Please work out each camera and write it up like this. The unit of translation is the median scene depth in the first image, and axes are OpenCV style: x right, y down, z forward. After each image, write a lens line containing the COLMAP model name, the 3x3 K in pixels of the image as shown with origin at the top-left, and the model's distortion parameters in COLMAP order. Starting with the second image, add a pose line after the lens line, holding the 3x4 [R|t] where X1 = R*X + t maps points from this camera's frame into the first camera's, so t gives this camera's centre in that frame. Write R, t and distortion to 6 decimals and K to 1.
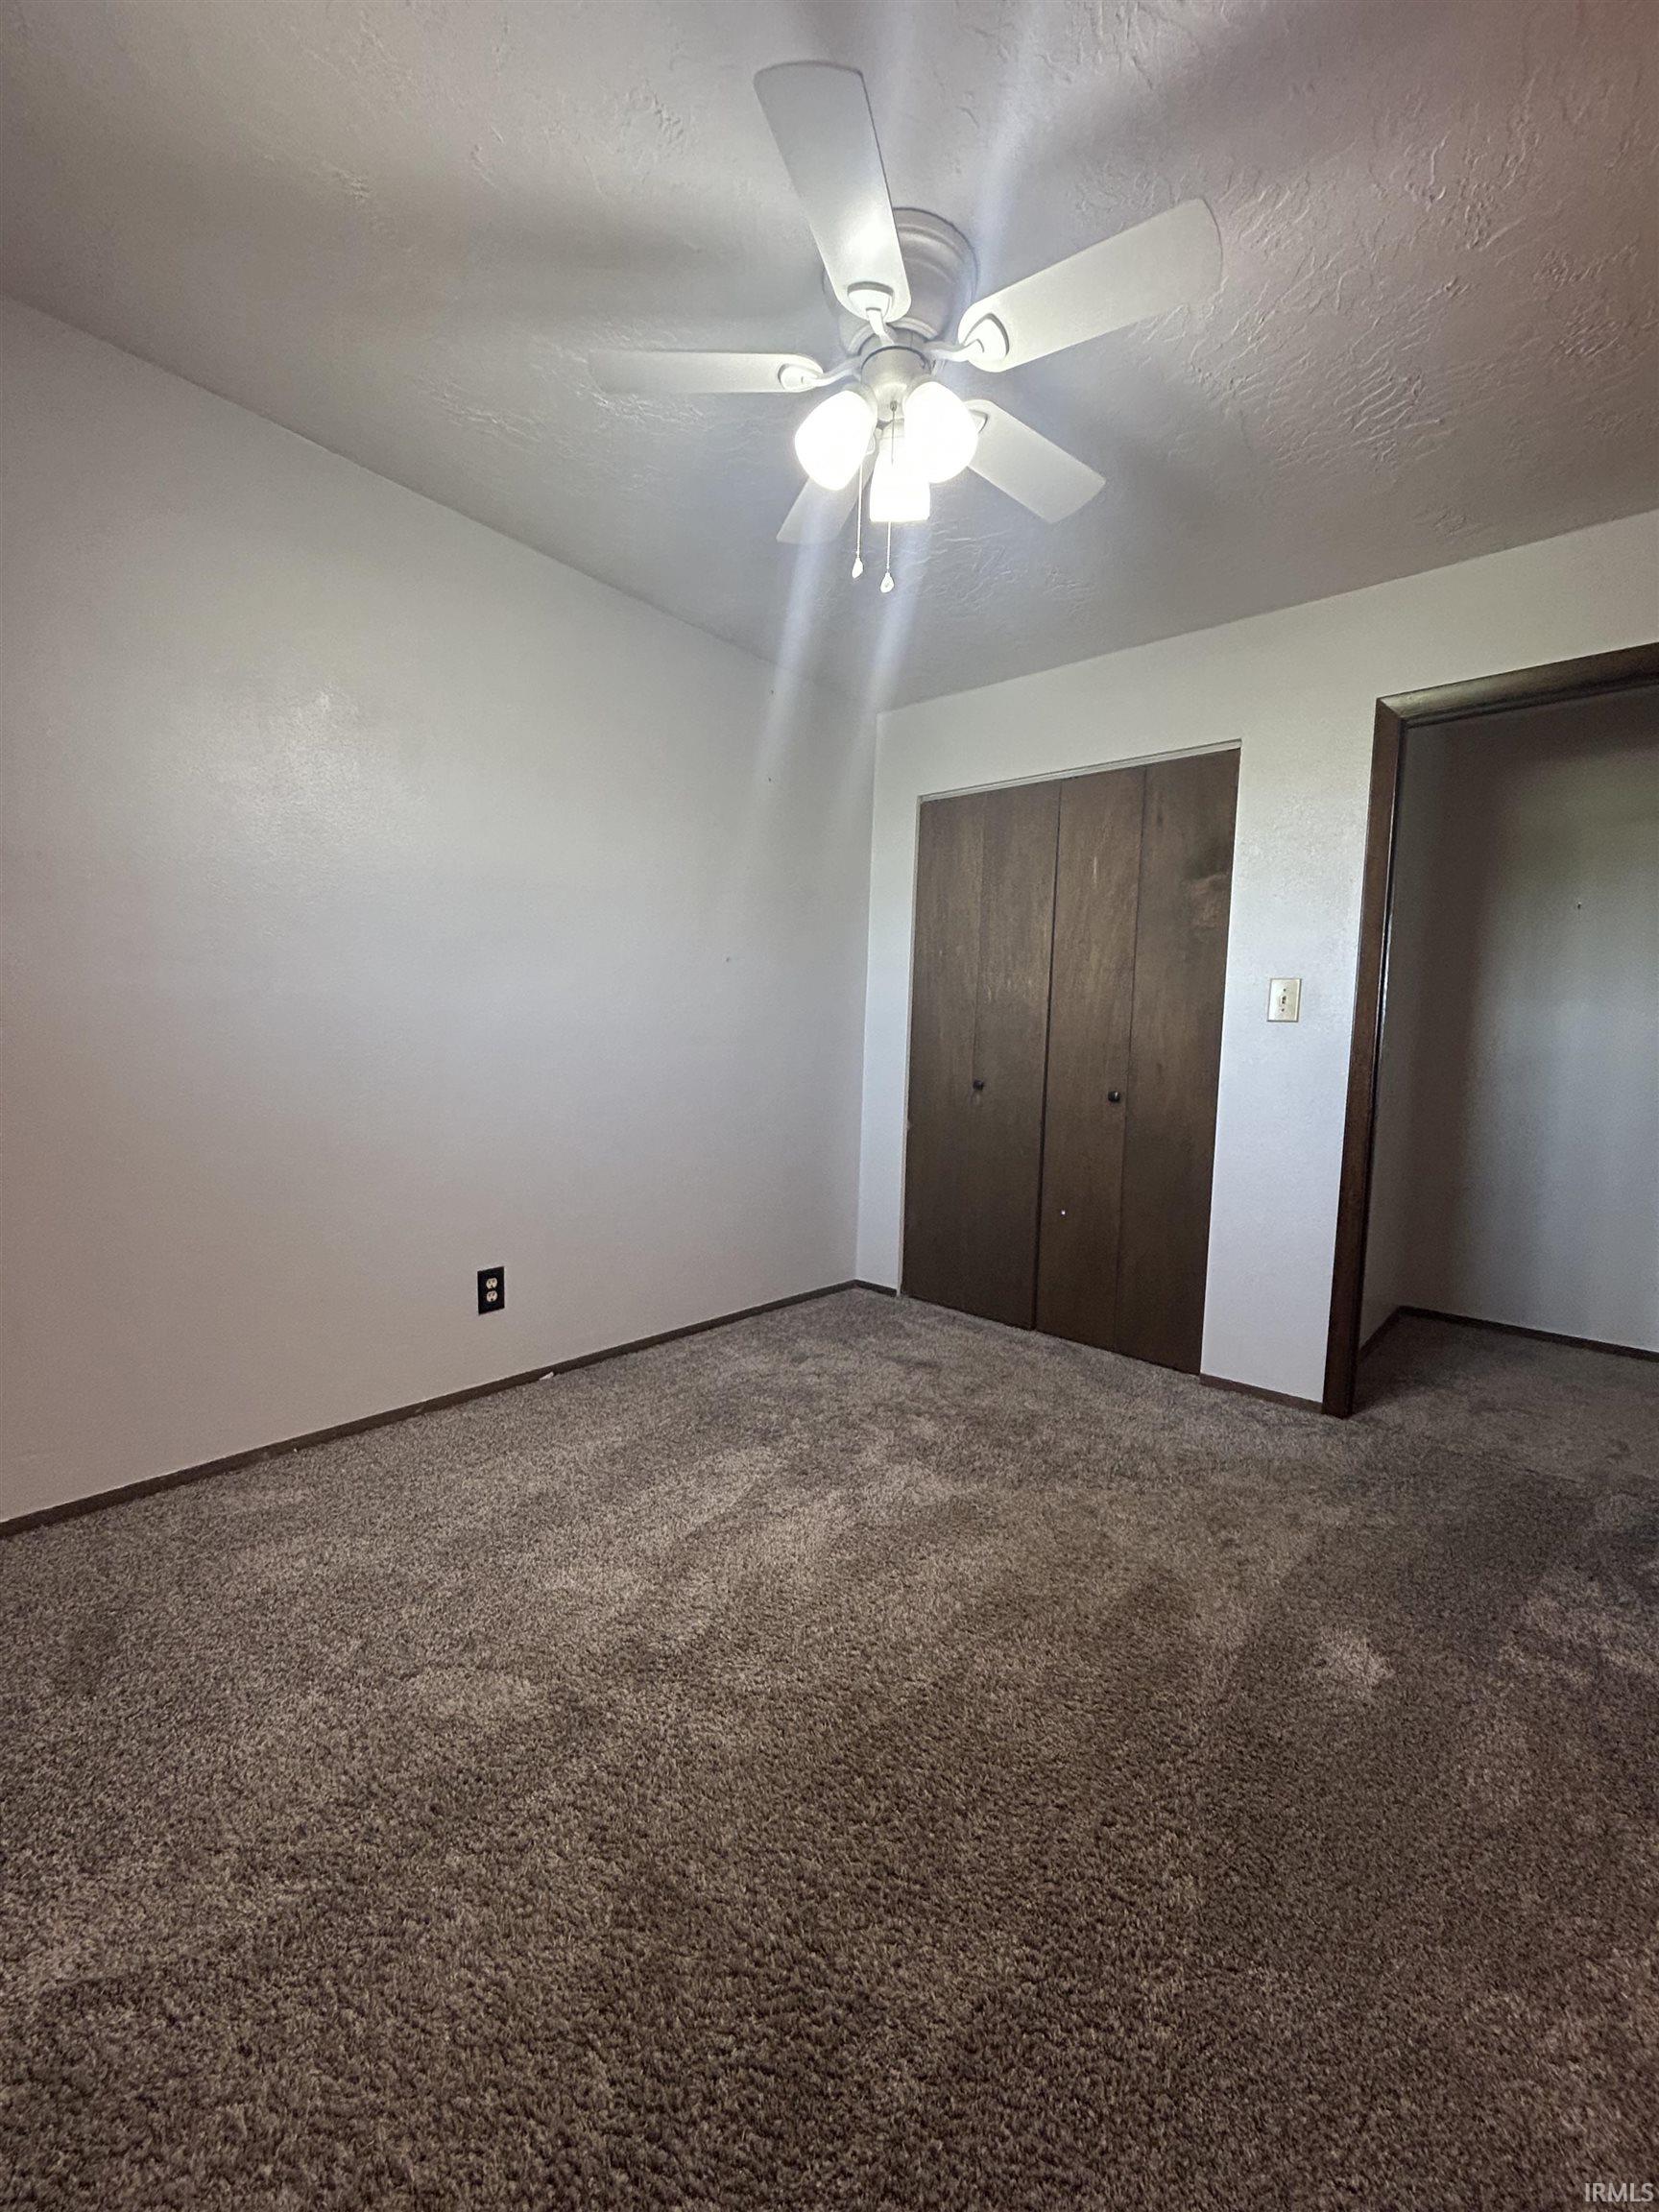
lens RADIAL K [[891.9, 0, 829.7], [0, 891.9, 1106.8], [0, 0, 1]] dist [0.000385, -0.000510]
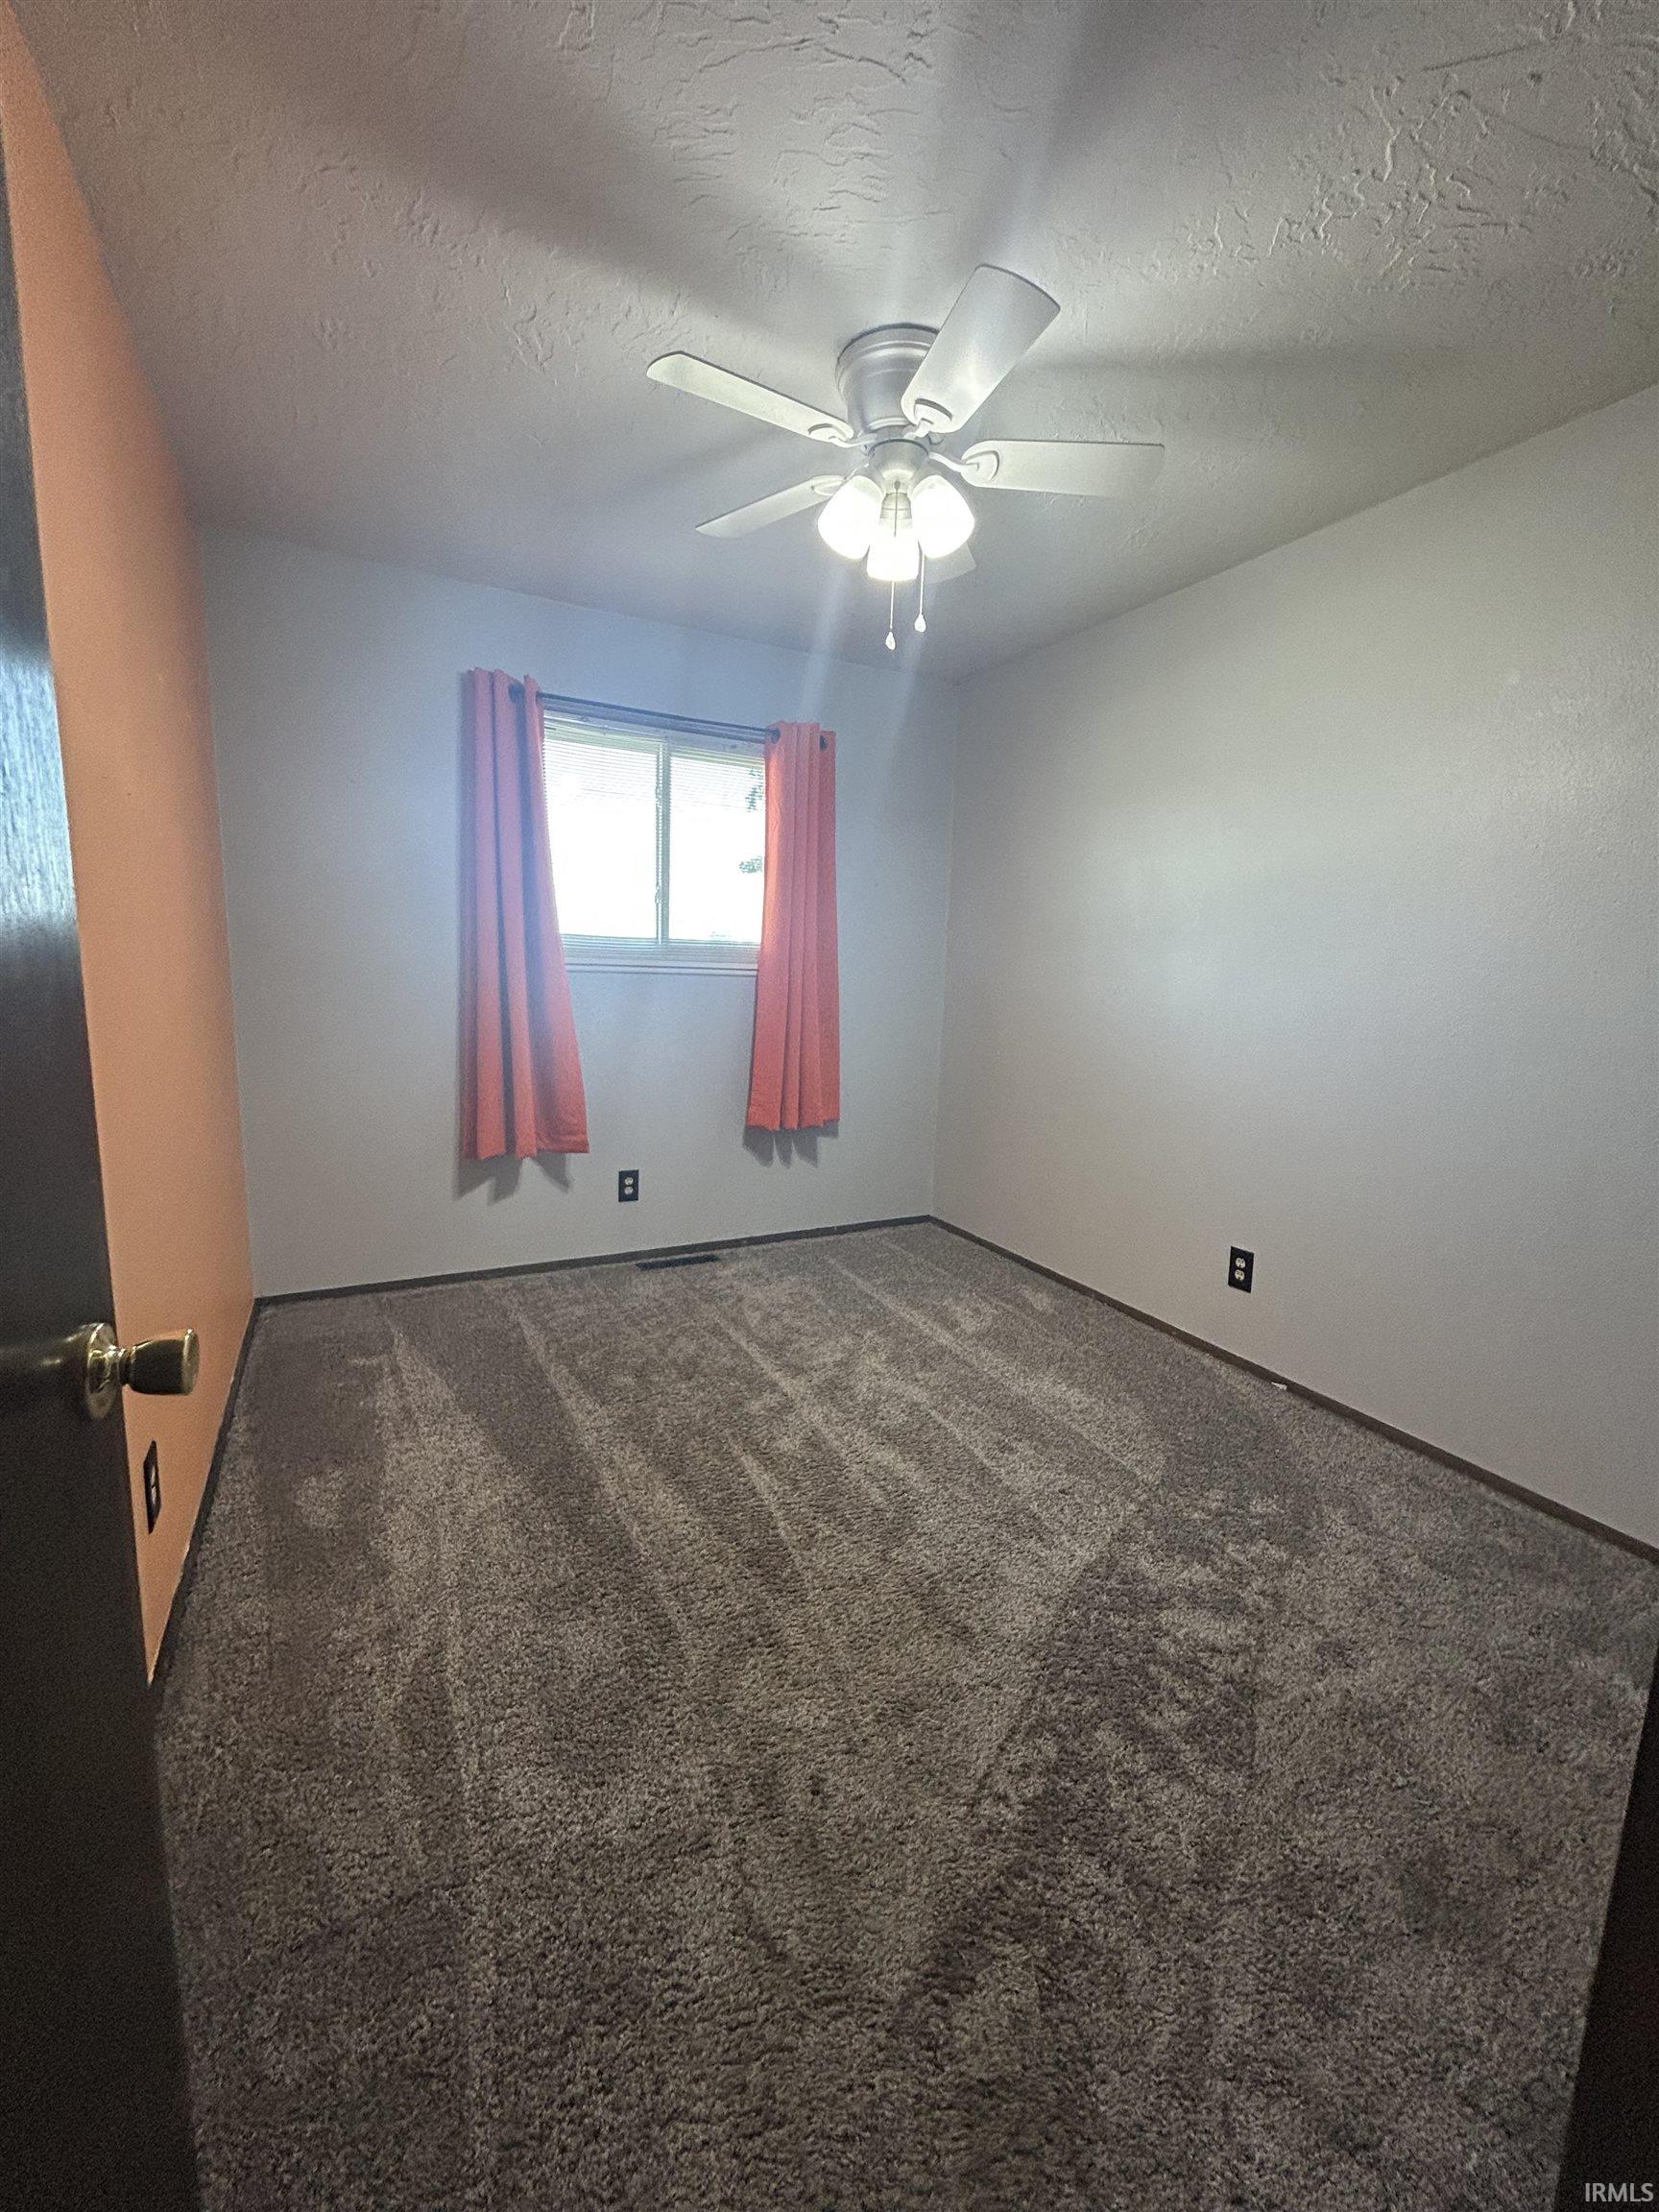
lens RADIAL K [[891.9, 0, 830.5], [0, 891.9, 1106.0], [0, 0, 1]] dist [0.000385, -0.000510]
pose [[-0.356309, 0.104529, -0.928503, 0.755585], [-0.117379, 0.980843, 0.155465, -0.094783], [0.926966, 0.164380, -0.337214, 0.852501]]
